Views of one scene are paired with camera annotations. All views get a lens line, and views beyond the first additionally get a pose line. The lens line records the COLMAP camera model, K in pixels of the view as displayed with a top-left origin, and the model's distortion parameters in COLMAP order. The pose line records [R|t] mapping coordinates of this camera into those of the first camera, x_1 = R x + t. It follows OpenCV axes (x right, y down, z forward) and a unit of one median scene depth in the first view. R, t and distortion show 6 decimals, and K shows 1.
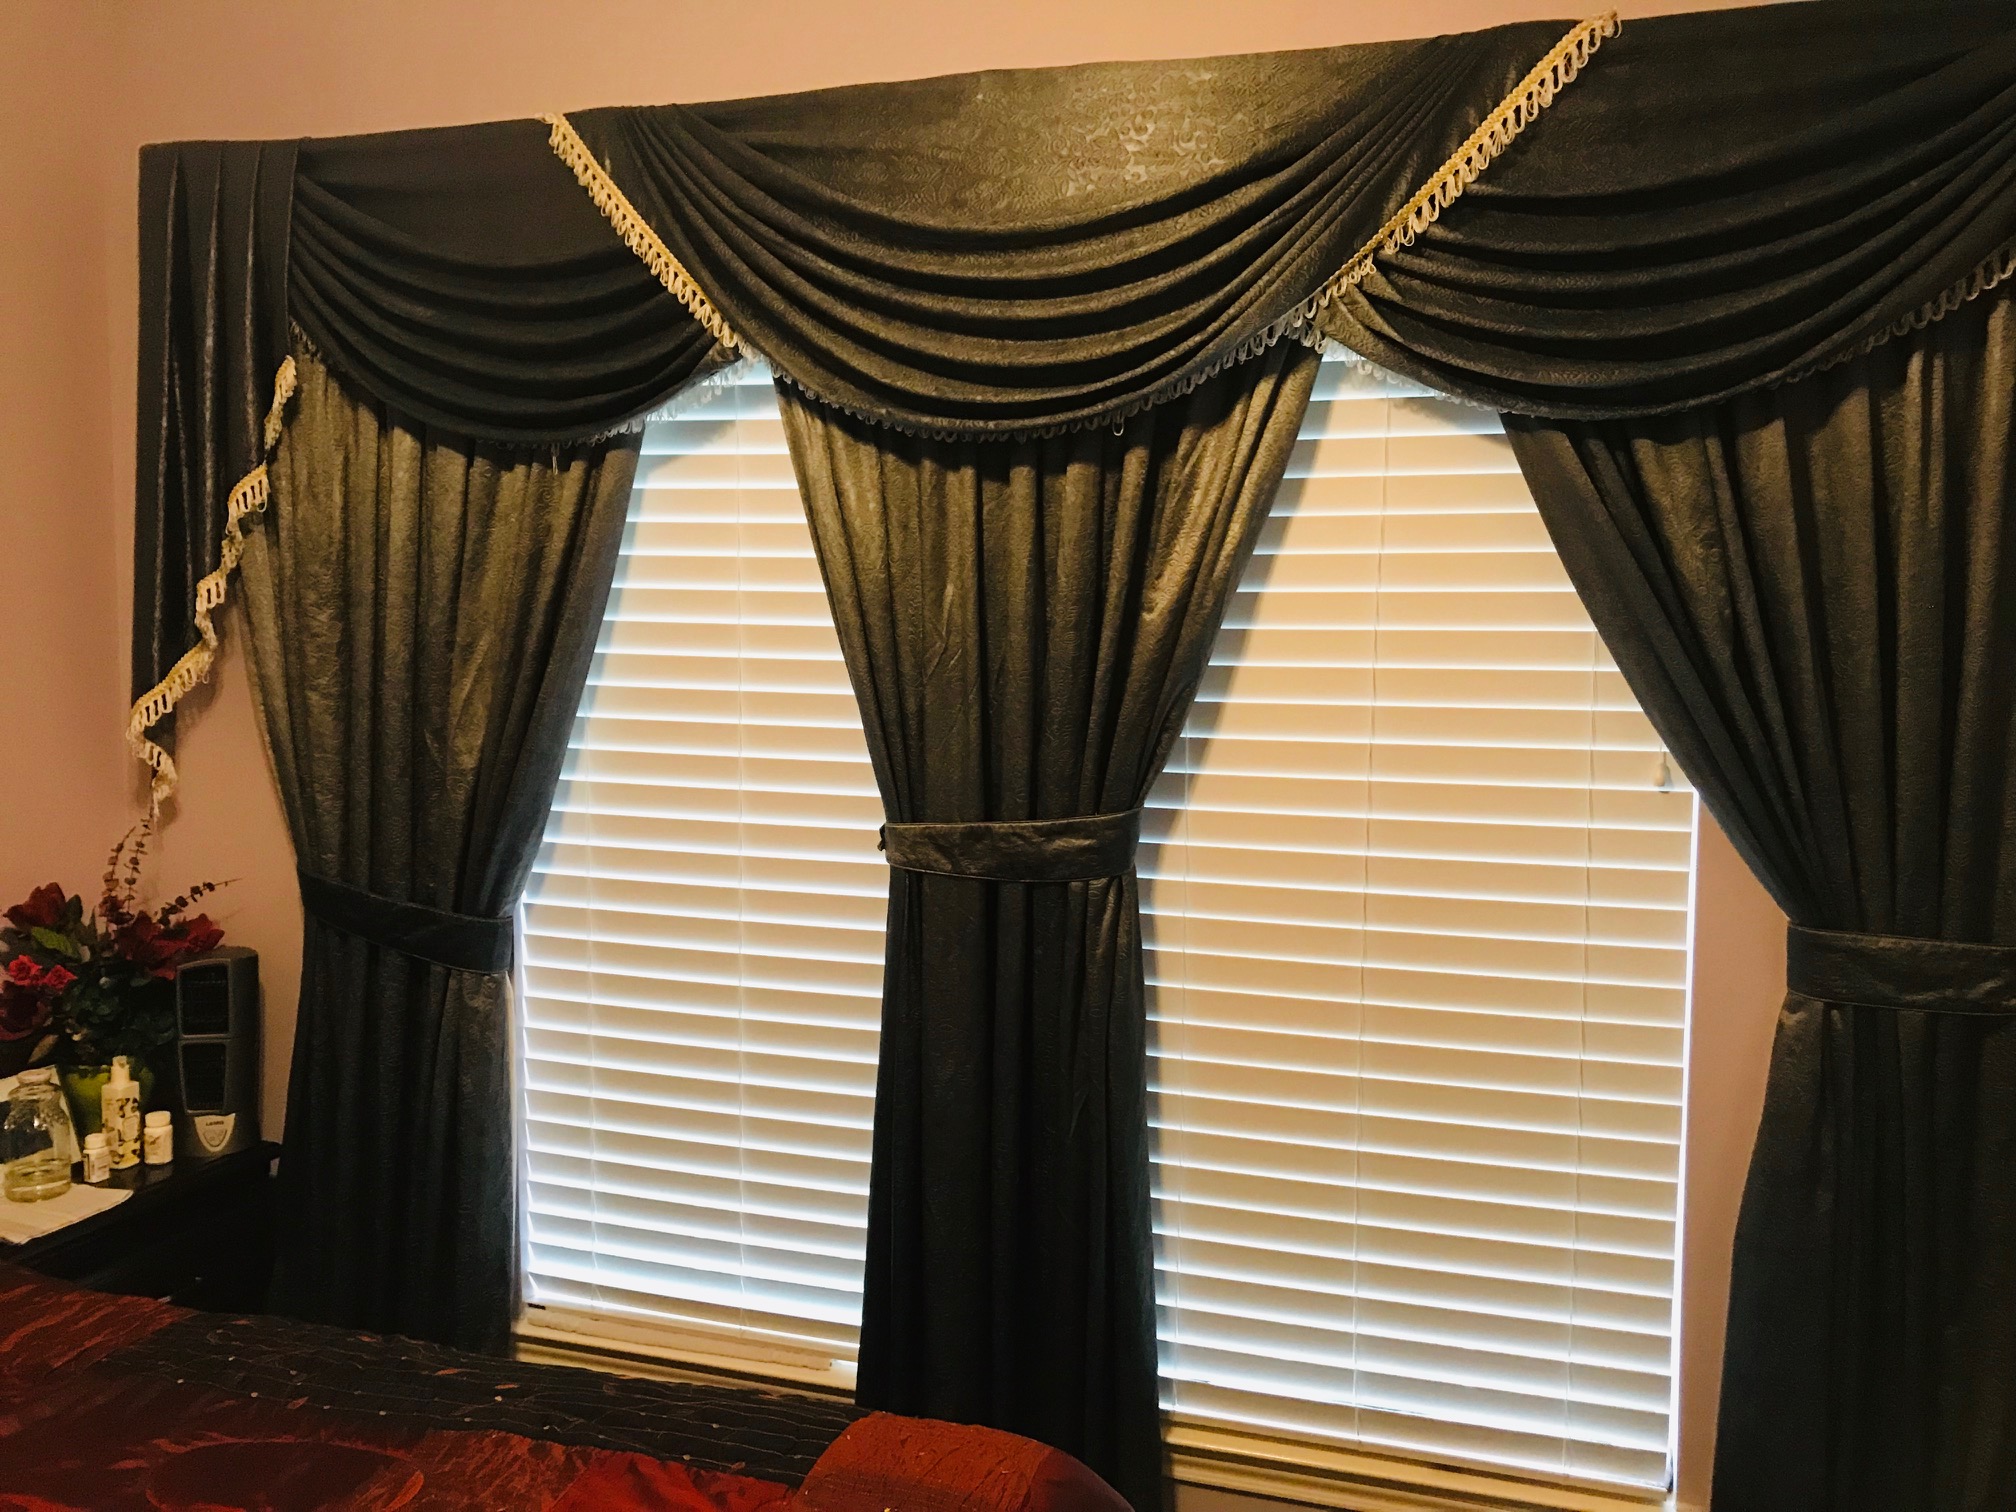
lens RADIAL K [[1599.1, 0, 1002.5], [0, 1599.1, 759.3], [0, 0, 1]] dist [0.007935, -0.017927]
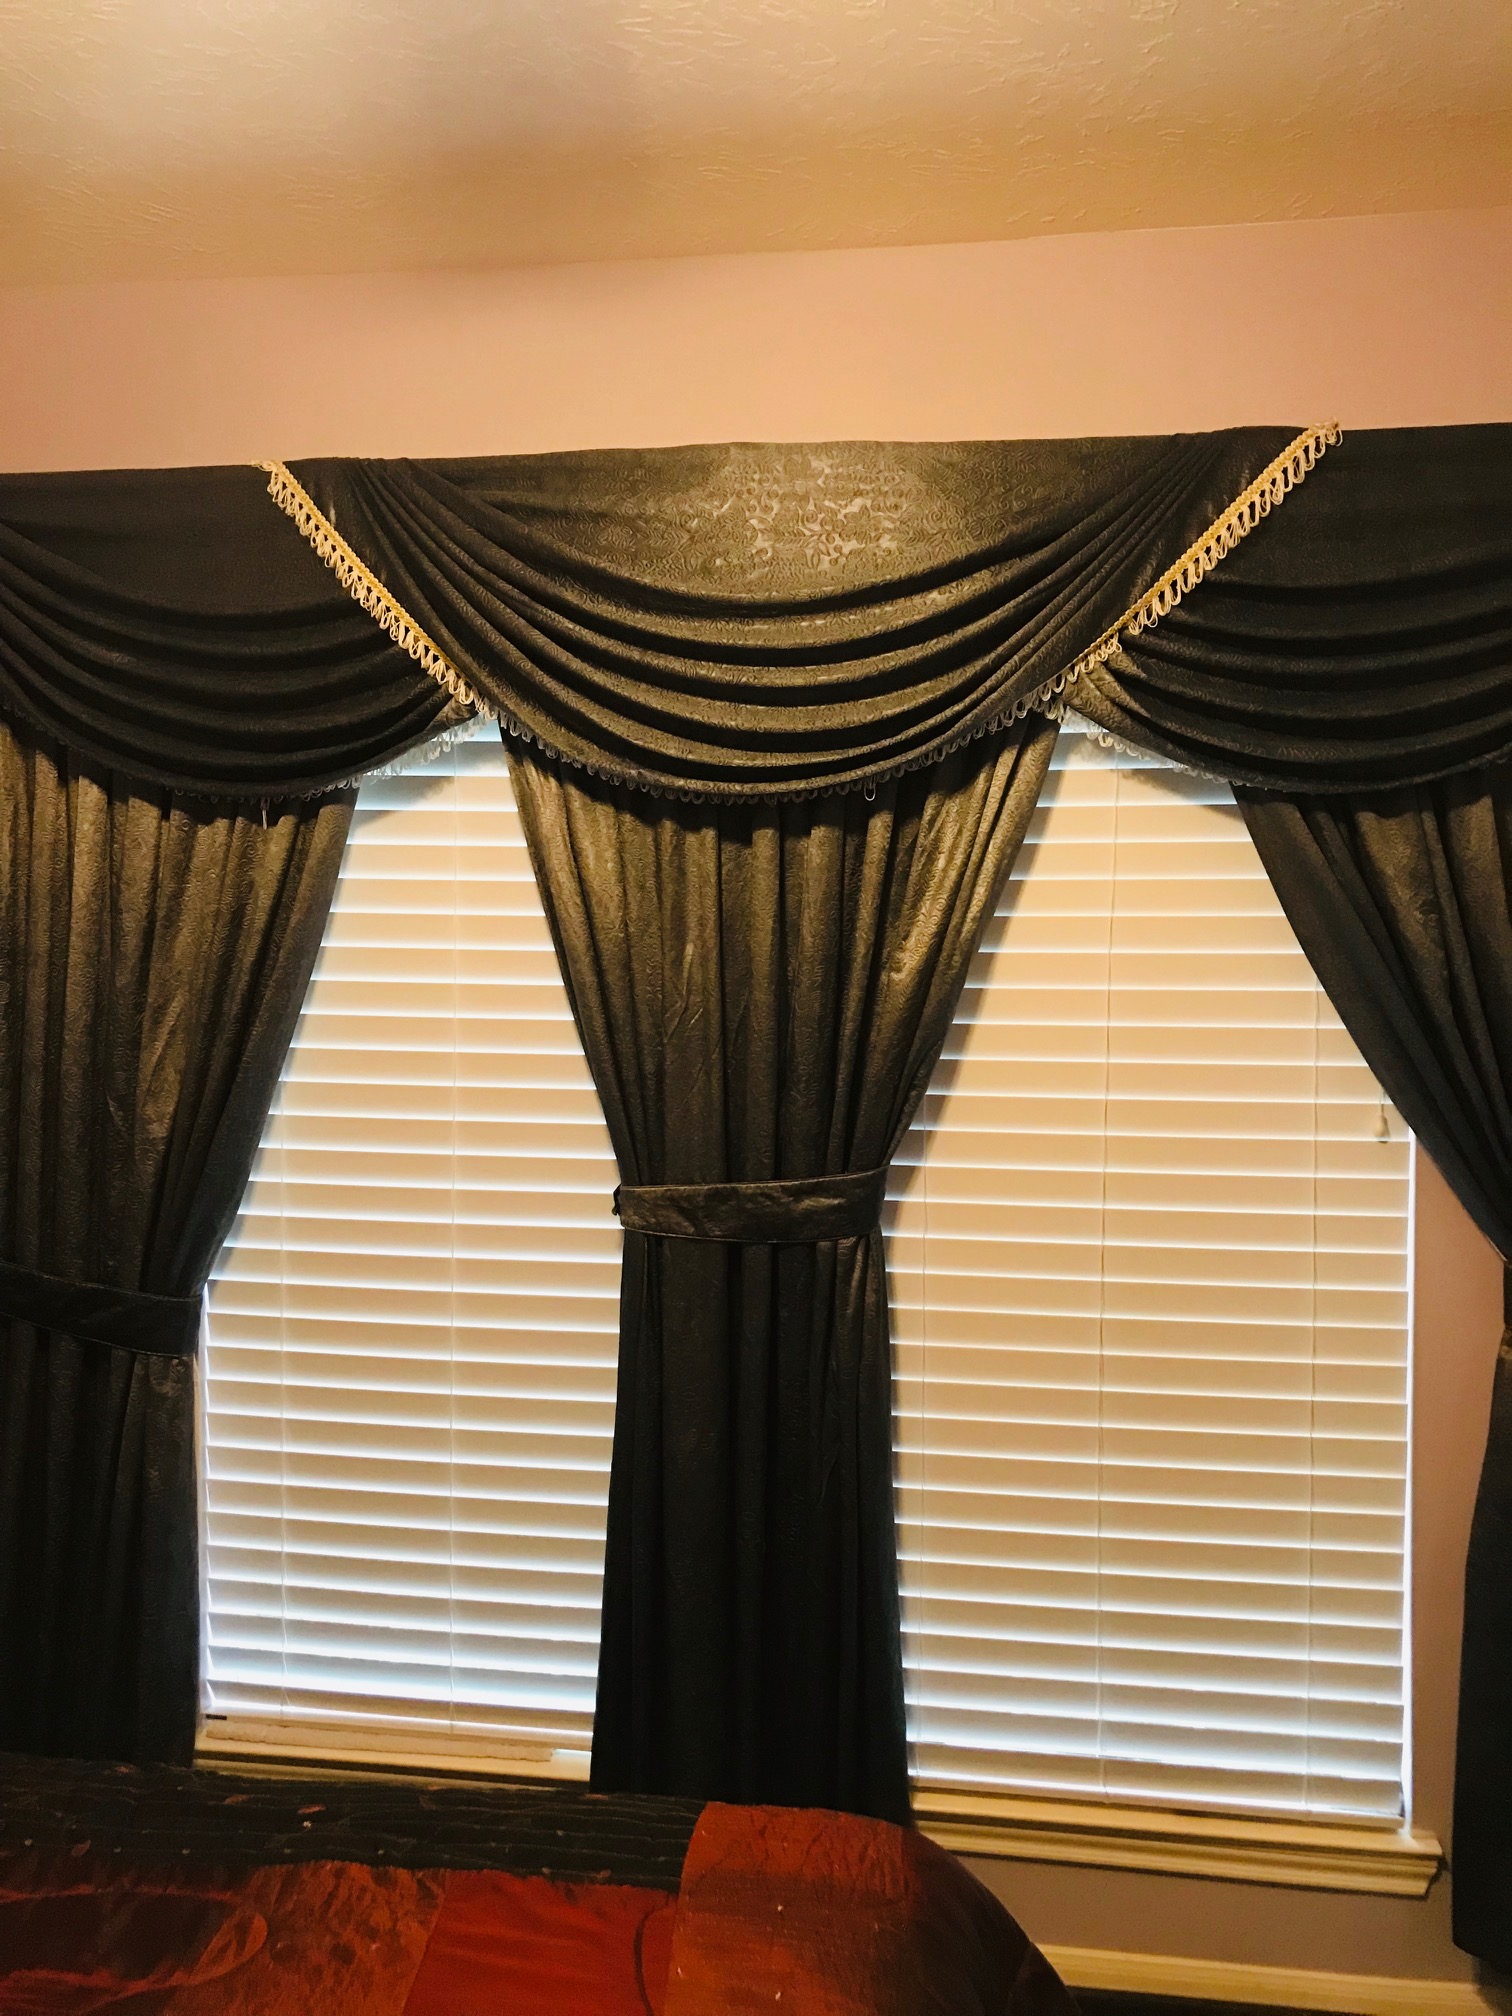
lens RADIAL K [[1599.1, 0, 751.9], [0, 1599.1, 1014.3], [0, 0, 1]] dist [0.007935, -0.017927]
pose [[0.987391, -0.005093, 0.158216, -0.155204], [0.014346, 0.998248, -0.057400, -0.008441], [-0.157646, 0.058946, 0.985735, 0.014941]]
